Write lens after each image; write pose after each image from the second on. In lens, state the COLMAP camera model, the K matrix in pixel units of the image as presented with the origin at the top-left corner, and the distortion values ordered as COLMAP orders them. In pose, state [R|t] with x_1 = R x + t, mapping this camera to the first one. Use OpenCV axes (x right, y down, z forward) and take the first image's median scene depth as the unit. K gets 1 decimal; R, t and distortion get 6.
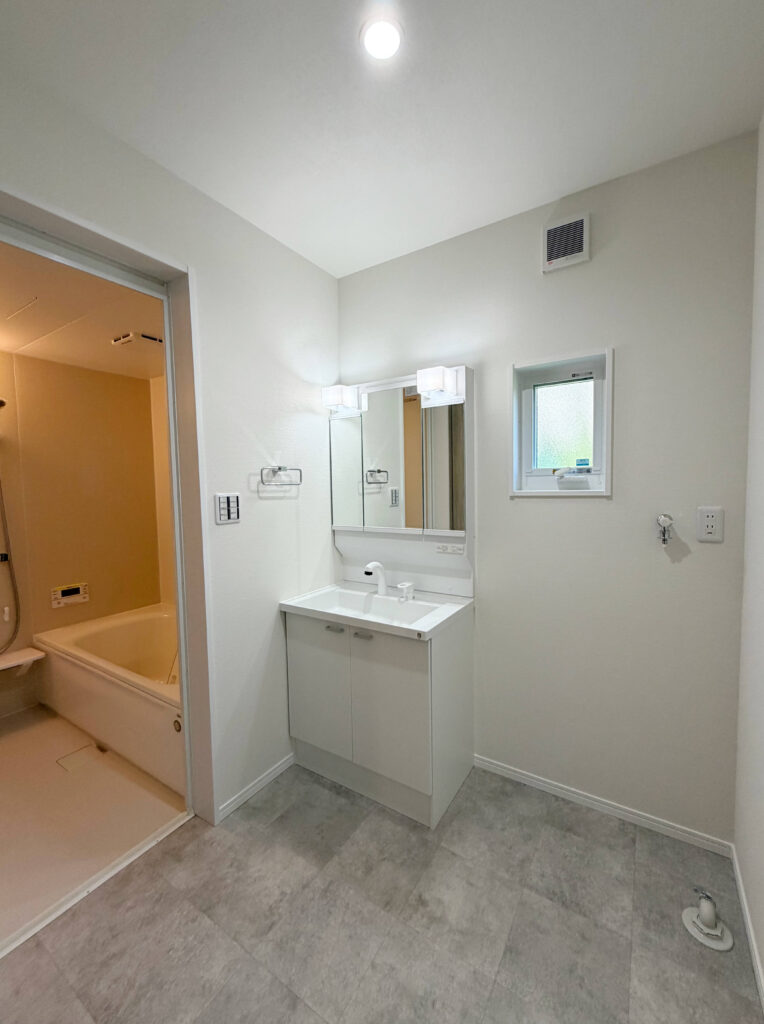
lens RADIAL K [[410.2, 0, 386.4], [0, 410.2, 513.2], [0, 0, 1]] dist [0.000776, 0.000612]
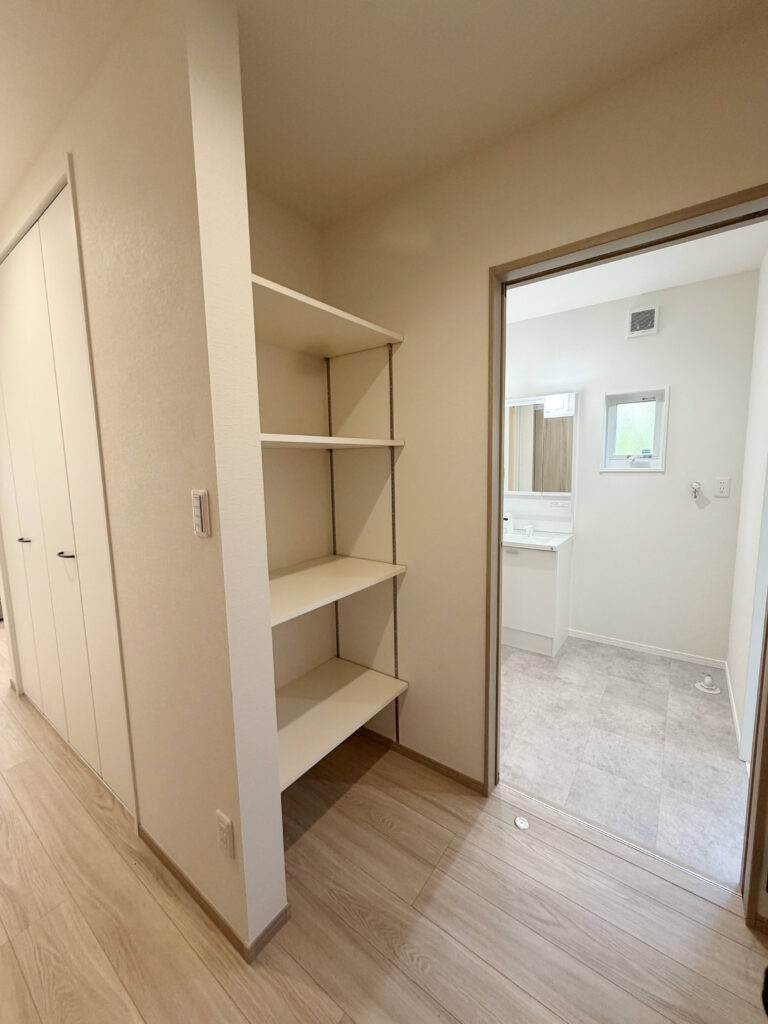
lens RADIAL K [[410.2, 0, 381.3], [0, 410.2, 514.4], [0, 0, 1]] dist [0.000776, 0.000612]
pose [[0.997813, 0.004361, -0.065959, -0.490739], [-0.000254, 0.998067, 0.062152, 0.028095], [0.066102, -0.061999, 0.995885, -0.754822]]
